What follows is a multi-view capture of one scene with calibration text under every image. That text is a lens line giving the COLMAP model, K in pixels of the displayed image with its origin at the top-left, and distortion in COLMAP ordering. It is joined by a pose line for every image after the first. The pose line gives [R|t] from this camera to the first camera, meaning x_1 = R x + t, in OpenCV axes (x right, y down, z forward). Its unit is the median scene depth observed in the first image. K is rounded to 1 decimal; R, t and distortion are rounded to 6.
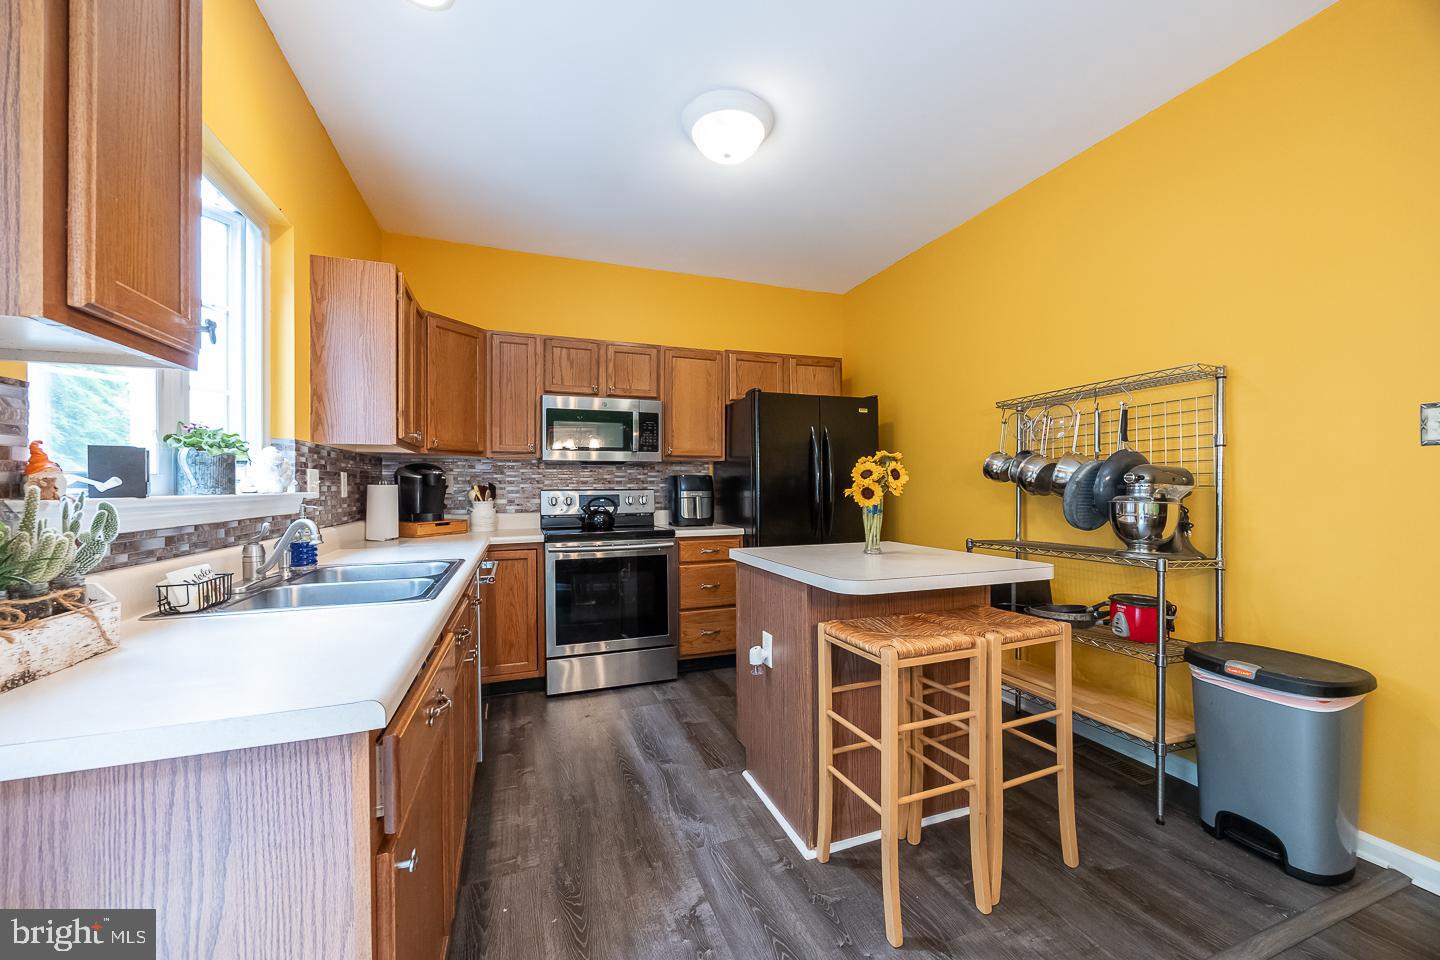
lens RADIAL K [[547.5, 0, 727.3], [0, 547.5, 481.4], [0, 0, 1]] dist [-0.001918, -0.000262]
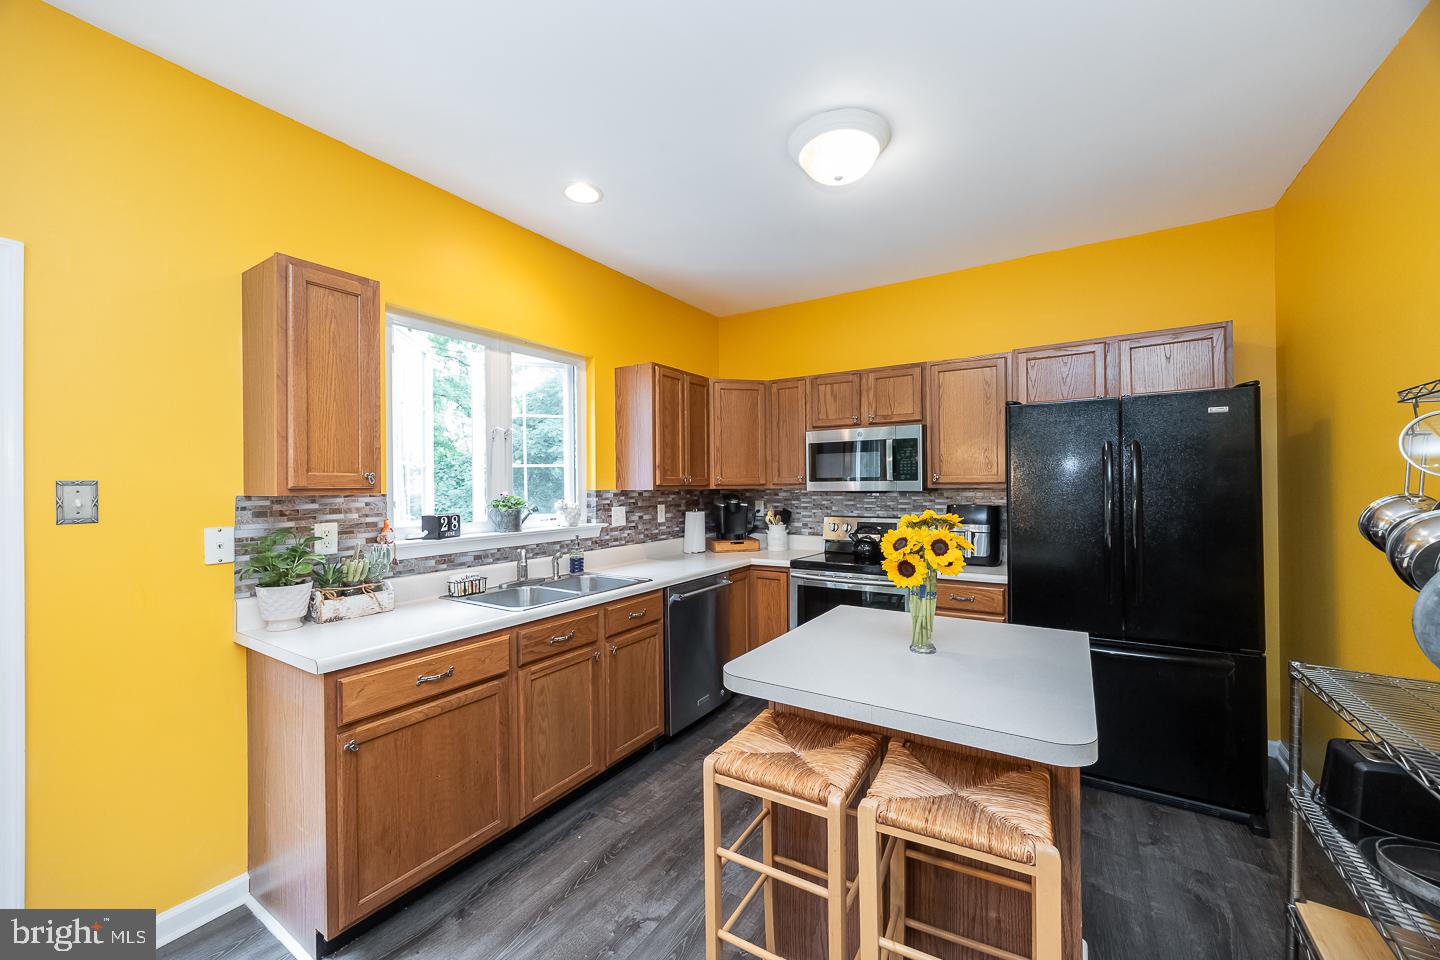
lens RADIAL K [[547.5, 0, 727.3], [0, 547.5, 481.4], [0, 0, 1]] dist [-0.001918, -0.000262]
pose [[0.609738, -0.006141, -0.792579, 0.473660], [0.013145, 0.999911, 0.002365, -0.068221], [0.792494, -0.011860, 0.609764, 0.221843]]
